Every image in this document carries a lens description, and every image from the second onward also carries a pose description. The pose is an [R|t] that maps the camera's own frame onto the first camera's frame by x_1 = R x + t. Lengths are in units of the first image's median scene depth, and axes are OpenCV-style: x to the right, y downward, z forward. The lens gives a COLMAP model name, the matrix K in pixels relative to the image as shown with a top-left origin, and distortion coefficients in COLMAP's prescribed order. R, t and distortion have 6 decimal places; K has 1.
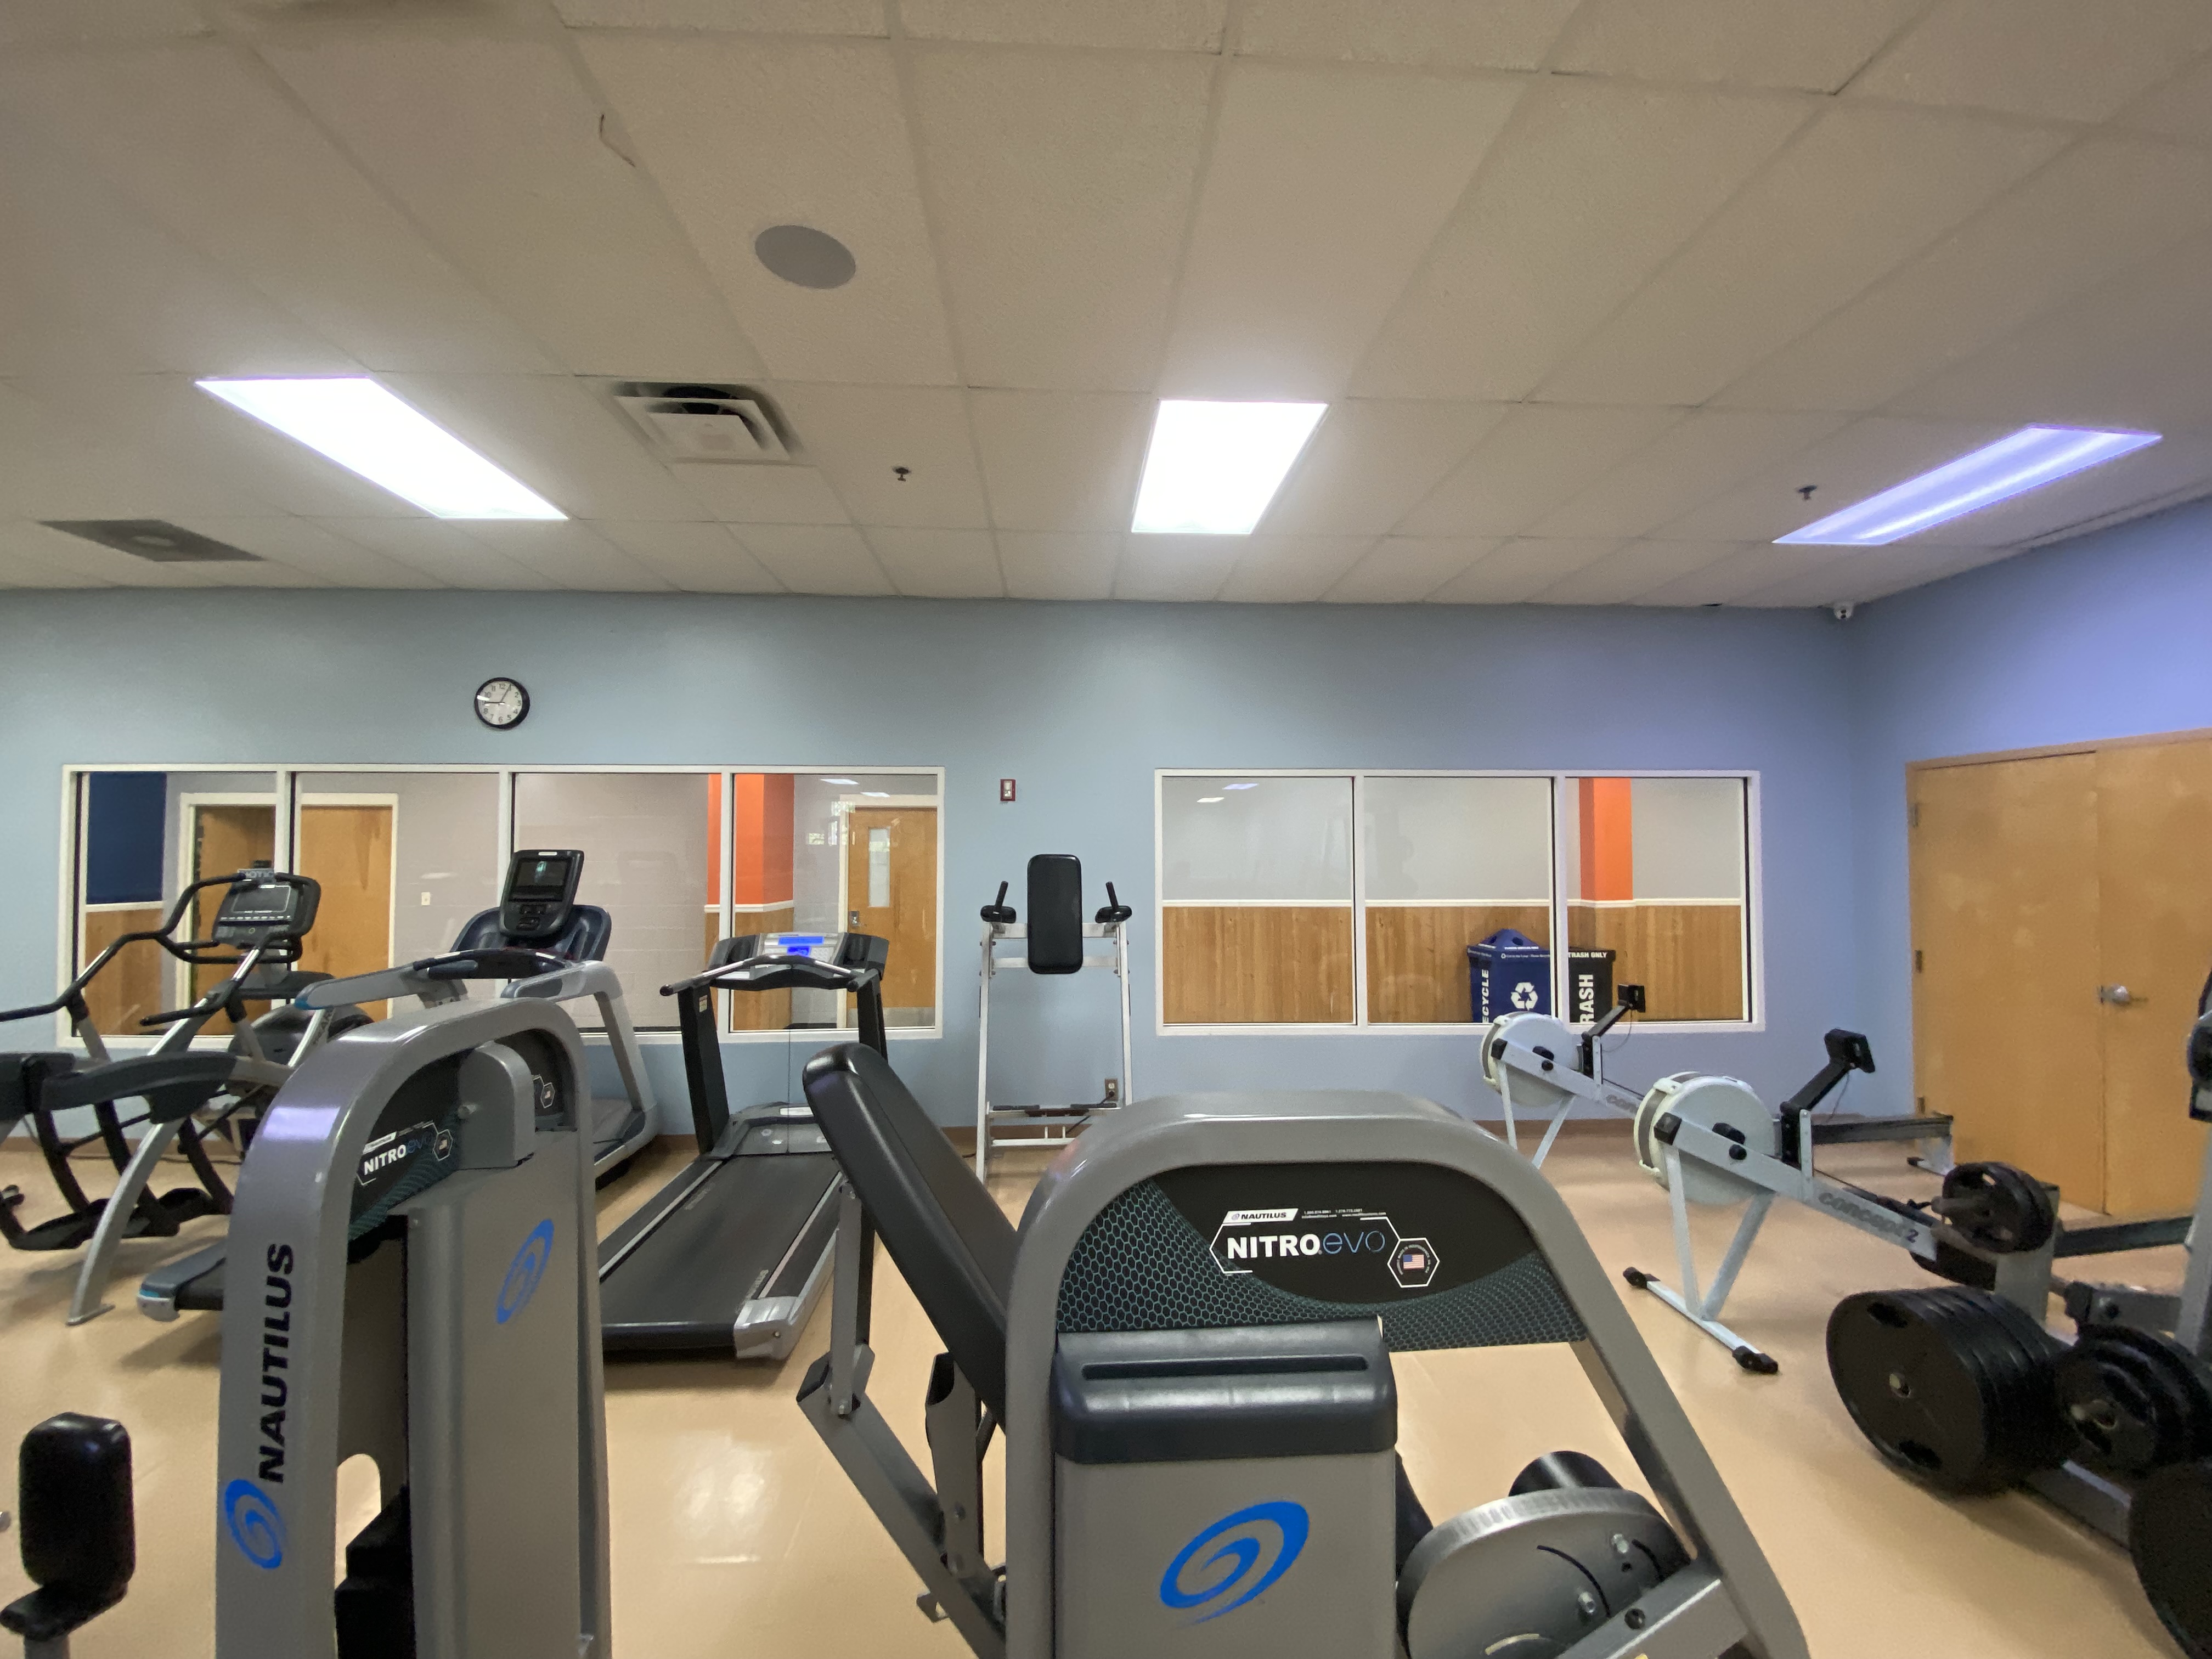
lens RADIAL K [[893.3, 0, 1106.0], [0, 893.3, 829.5], [0, 0, 1]] dist [0.015721, -0.017526]
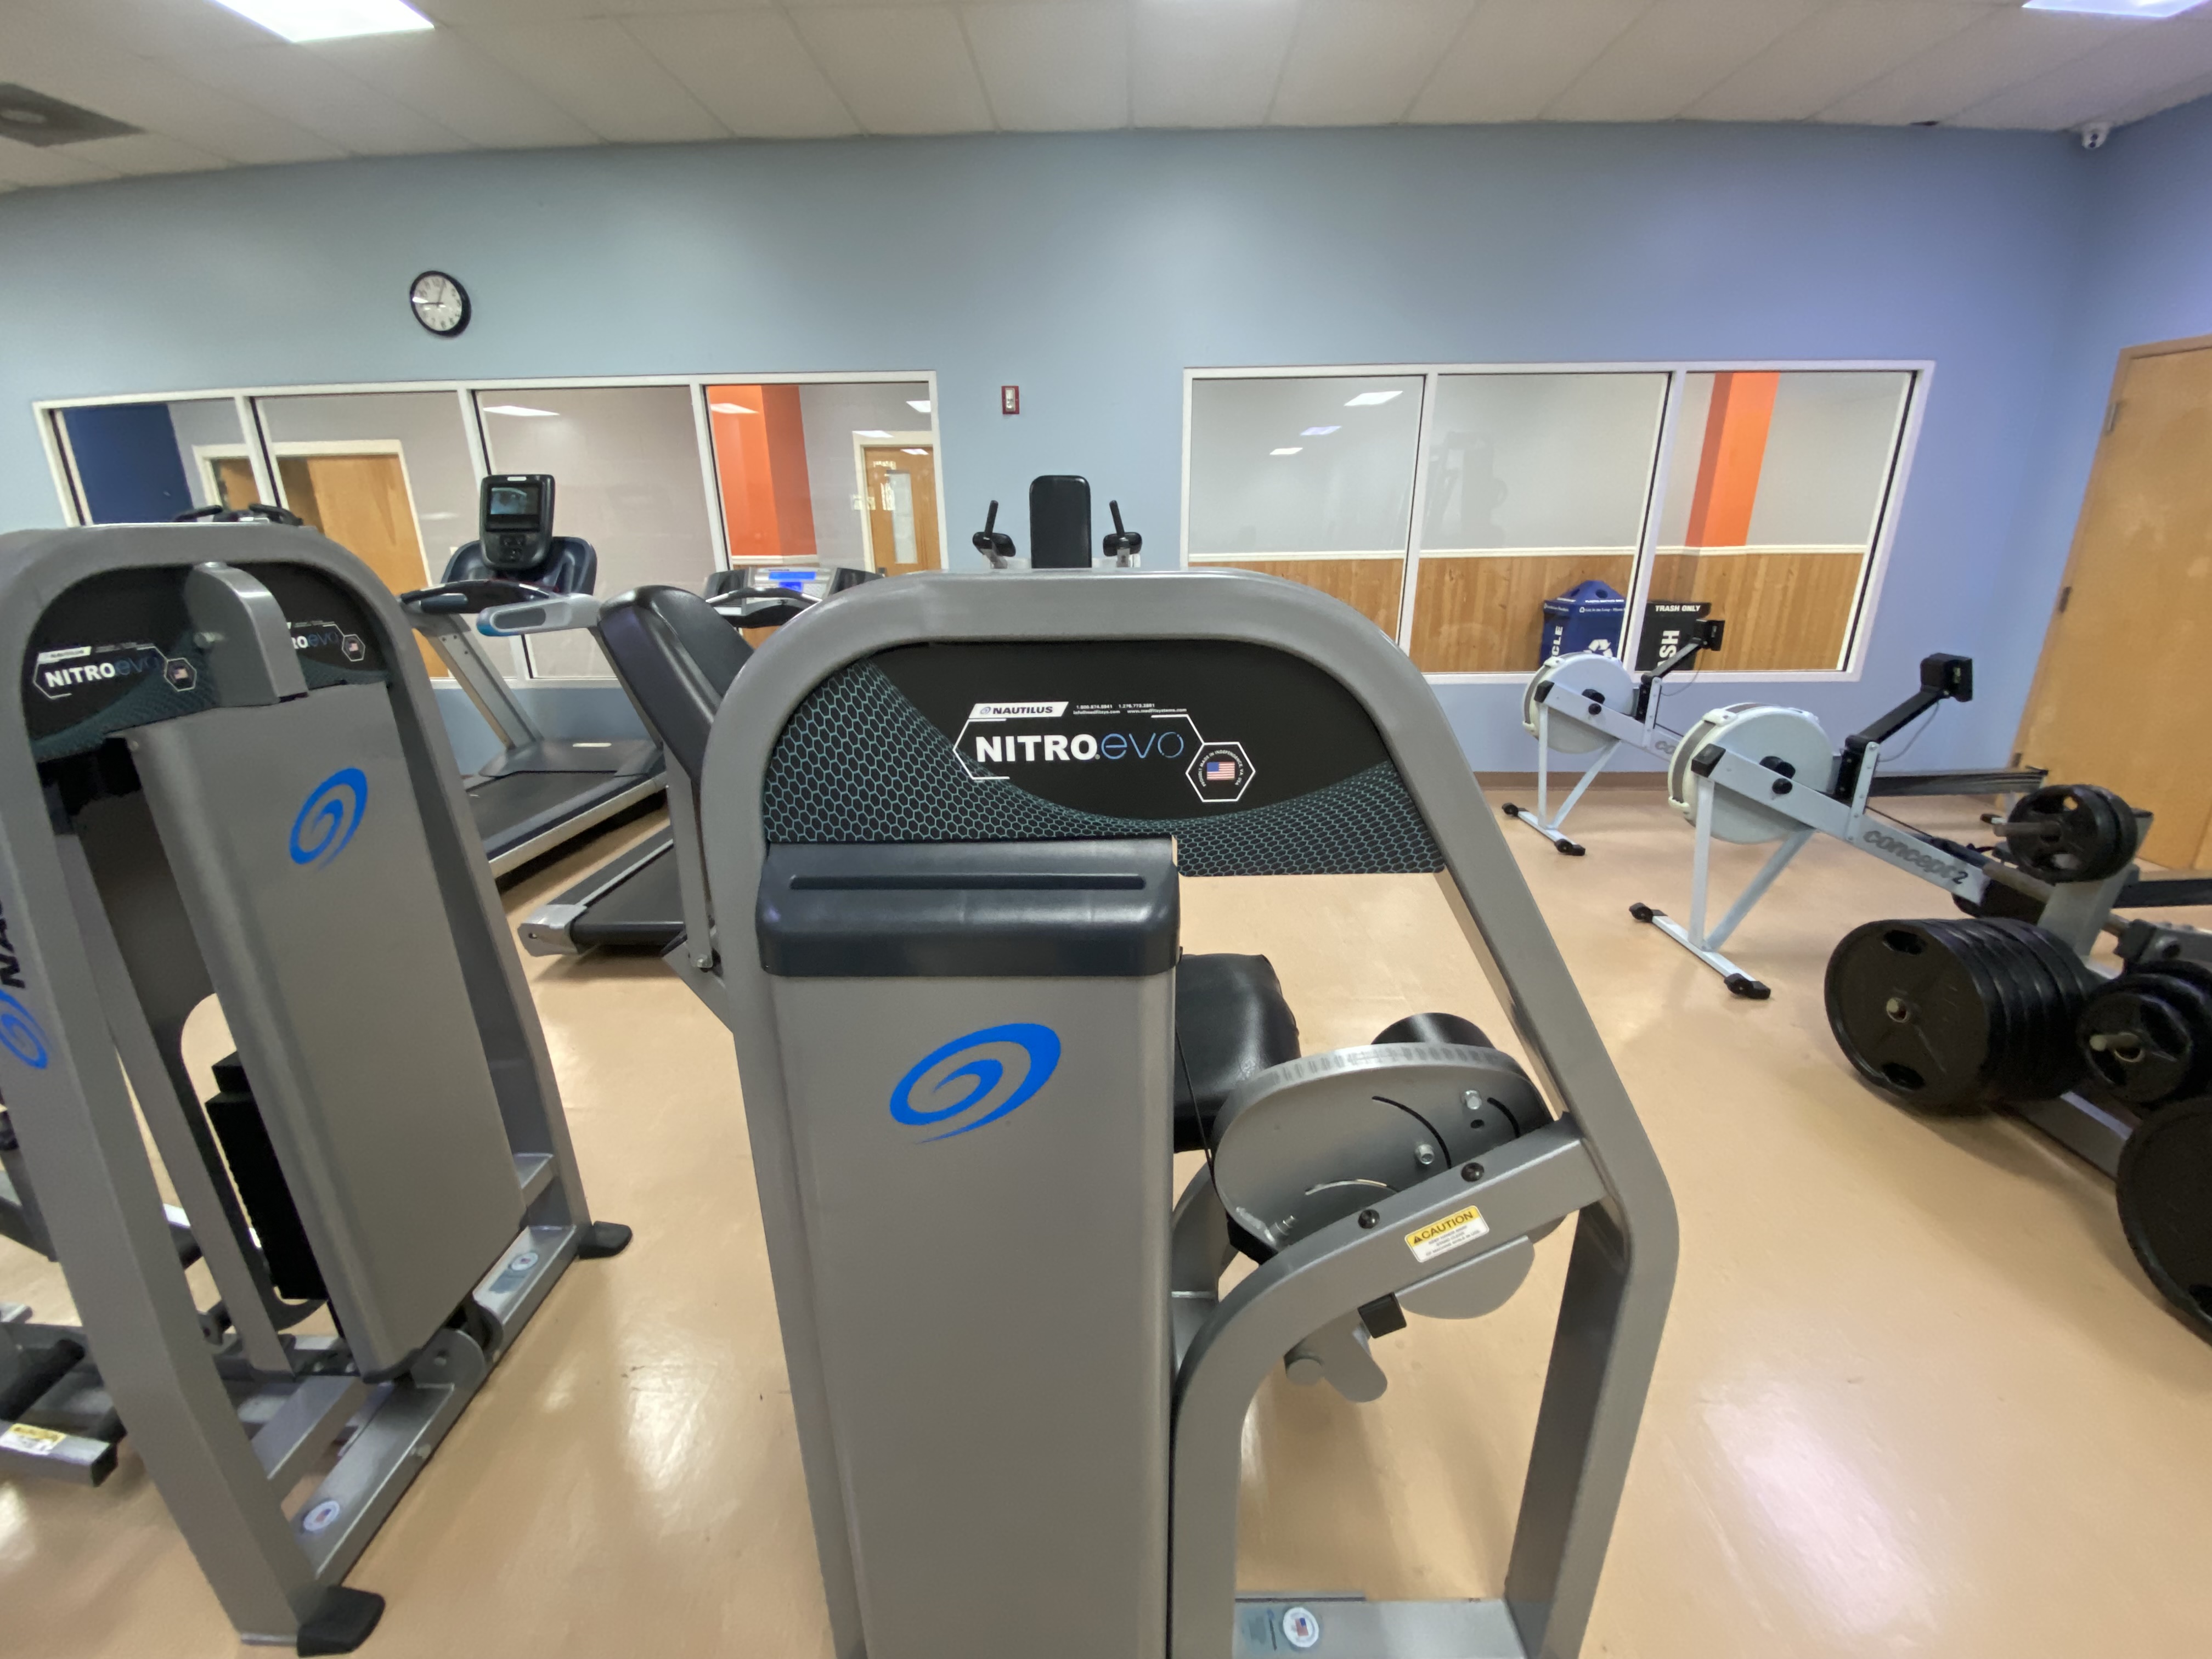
lens RADIAL K [[893.3, 0, 1106.0], [0, 893.3, 829.5], [0, 0, 1]] dist [0.015721, -0.017526]
pose [[0.996734, 0.016532, -0.079046, 0.093275], [0.011624, 0.939260, 0.343008, 0.080903], [0.079916, -0.342807, 0.936000, 0.078936]]
